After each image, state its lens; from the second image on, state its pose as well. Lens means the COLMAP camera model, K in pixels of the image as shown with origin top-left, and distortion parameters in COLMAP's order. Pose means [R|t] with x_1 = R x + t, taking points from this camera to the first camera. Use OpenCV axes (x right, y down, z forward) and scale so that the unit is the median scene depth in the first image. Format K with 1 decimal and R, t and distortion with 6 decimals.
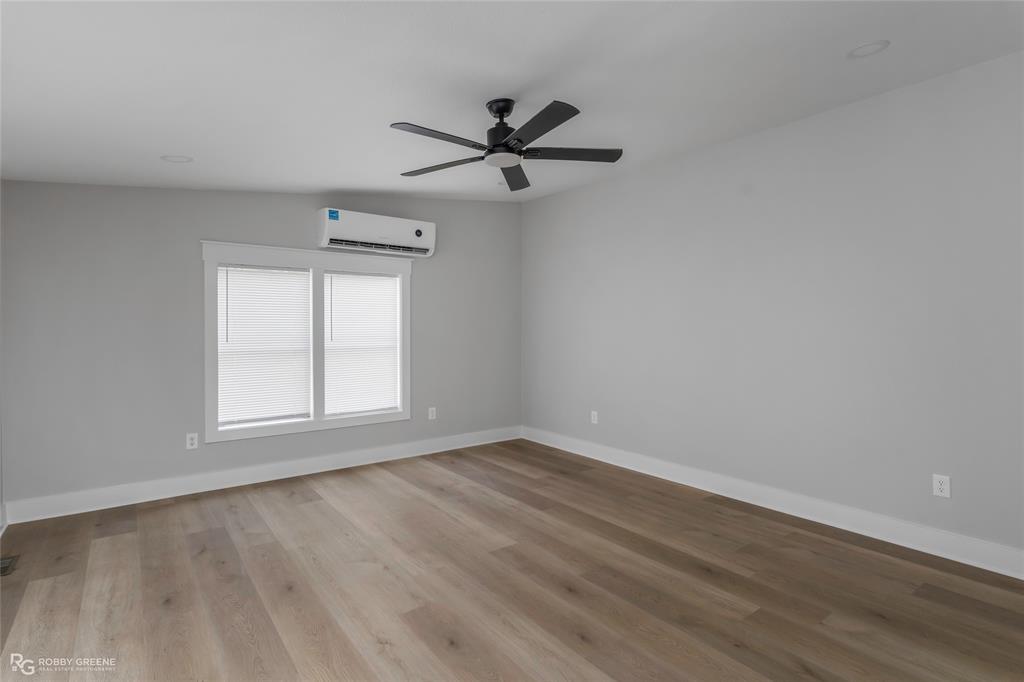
lens RADIAL K [[511.2, 0, 515.1], [0, 511.2, 328.4], [0, 0, 1]] dist [-0.006018, -0.000781]
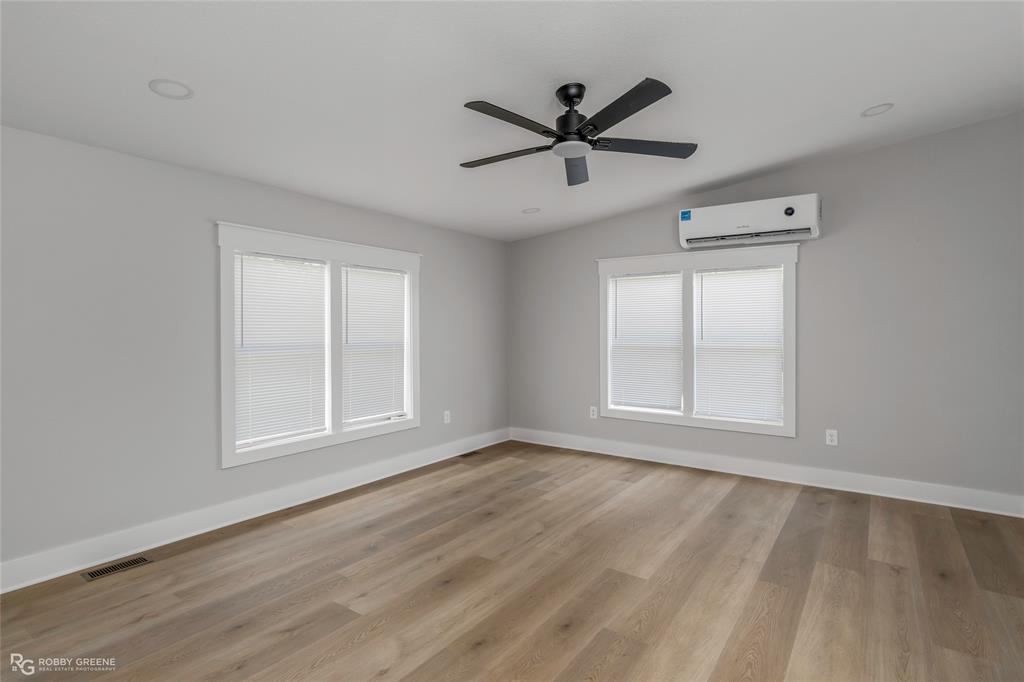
lens RADIAL K [[511.2, 0, 515.1], [0, 511.2, 328.4], [0, 0, 1]] dist [-0.006018, -0.000781]
pose [[0.297995, 0.001758, -0.954566, 0.577124], [-0.003224, 0.999994, 0.000835, 0.002905], [0.954562, 0.002829, 0.297999, 0.416329]]
